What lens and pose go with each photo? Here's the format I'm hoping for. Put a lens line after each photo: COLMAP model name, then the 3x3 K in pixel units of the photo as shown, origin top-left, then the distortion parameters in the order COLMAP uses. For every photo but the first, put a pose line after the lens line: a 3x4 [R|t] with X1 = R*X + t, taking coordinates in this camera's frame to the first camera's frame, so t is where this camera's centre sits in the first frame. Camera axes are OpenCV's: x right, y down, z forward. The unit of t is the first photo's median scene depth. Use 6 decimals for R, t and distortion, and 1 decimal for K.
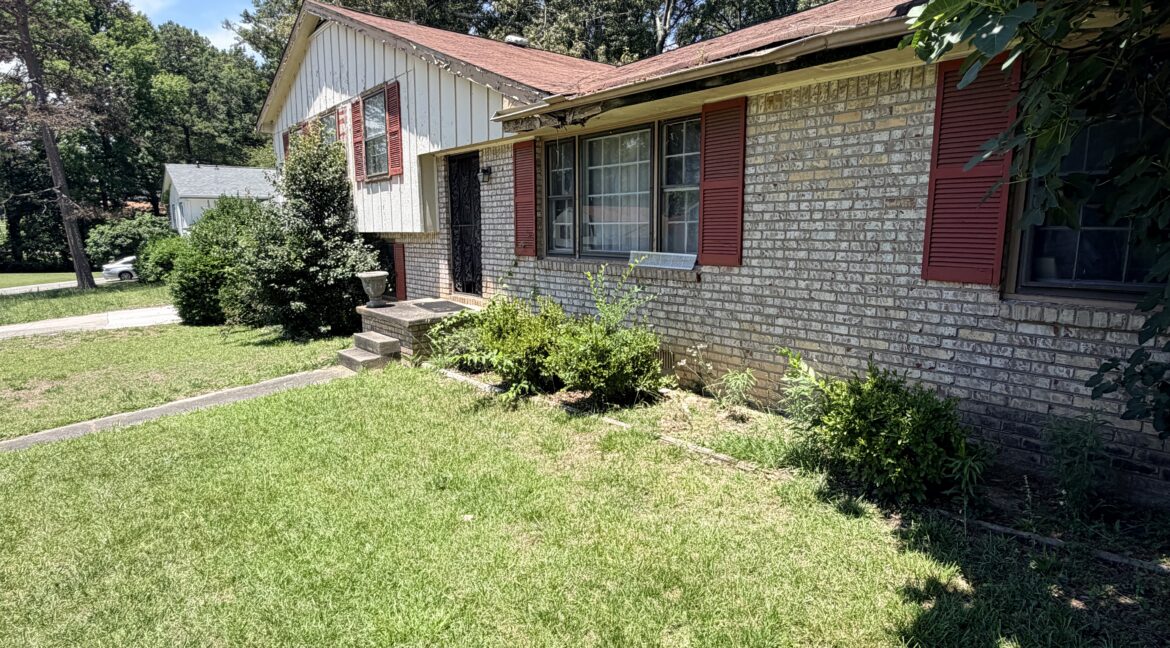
lens RADIAL K [[620.5, 0, 585.0], [0, 620.5, 324.0], [0, 0, 1]] dist [-0.000724, -0.000441]
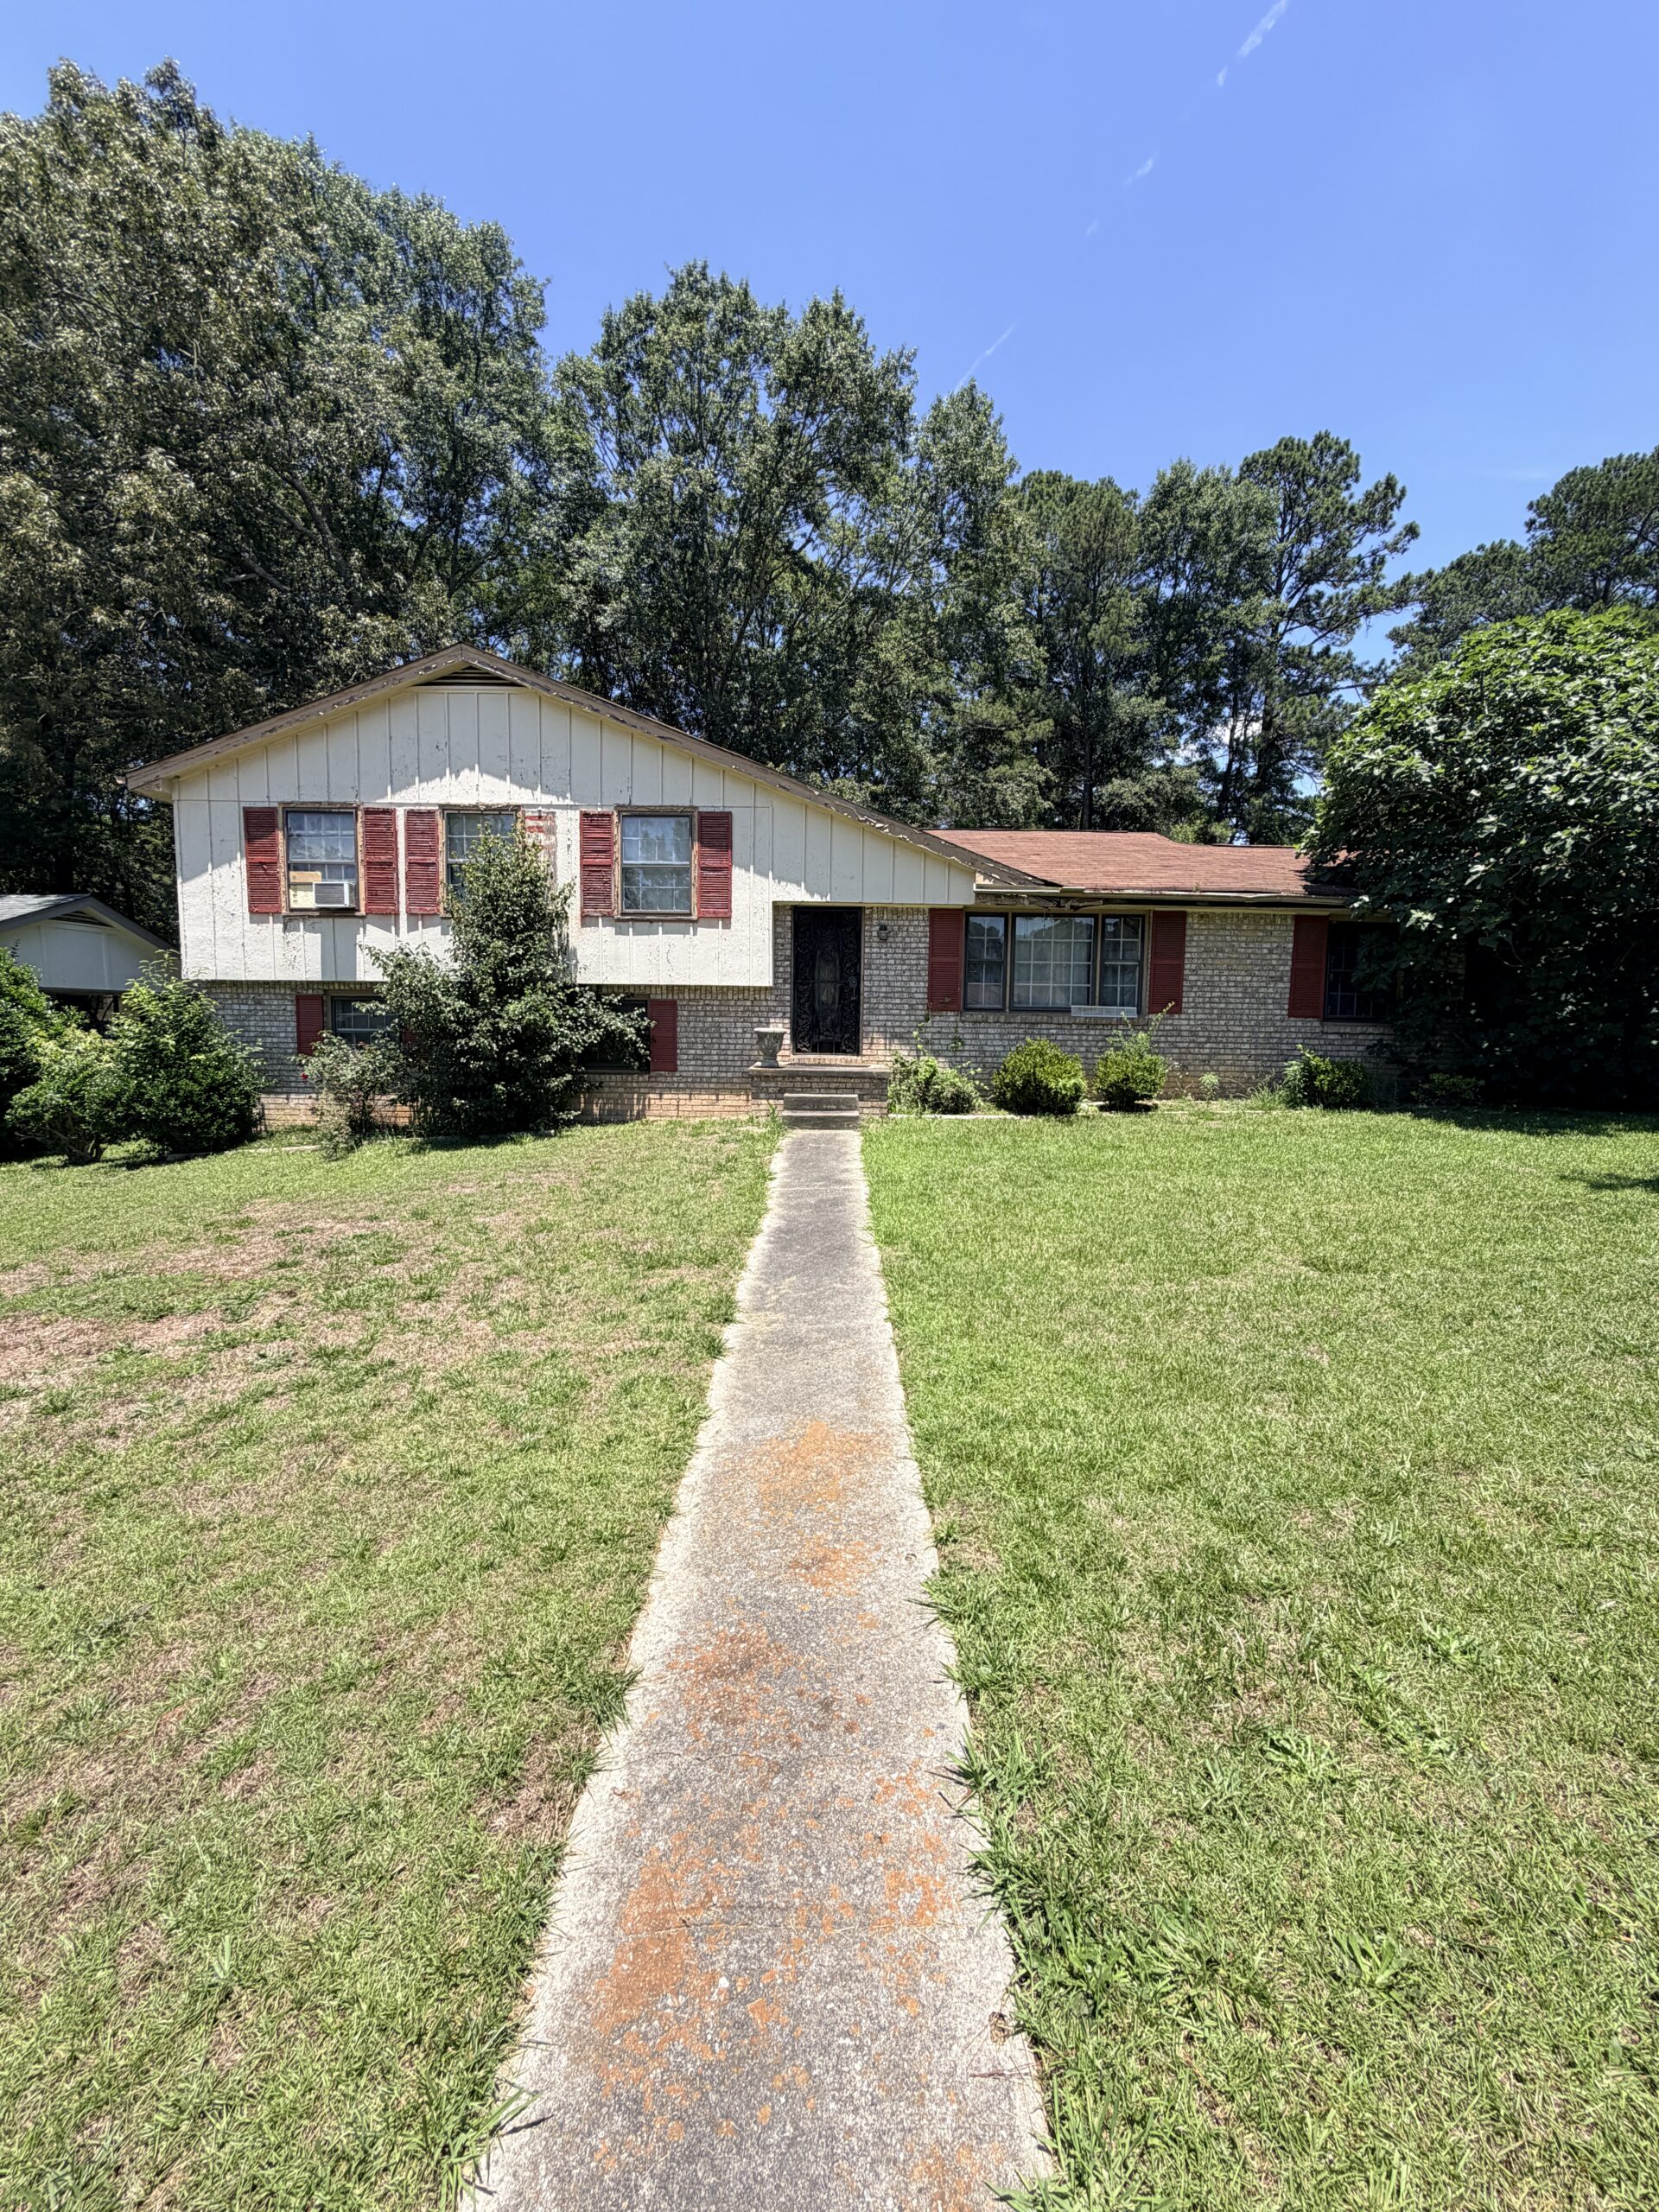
lens RADIAL K [[887.7, 0, 833.4], [0, 887.7, 1114.1], [0, 0, 1]] dist [0.000137, -0.000099]
pose [[0.648121, -0.047420, 0.760060, -1.437598], [0.098545, 0.994890, -0.021960, 0.088066], [-0.755135, 0.089133, 0.649482, 0.139619]]
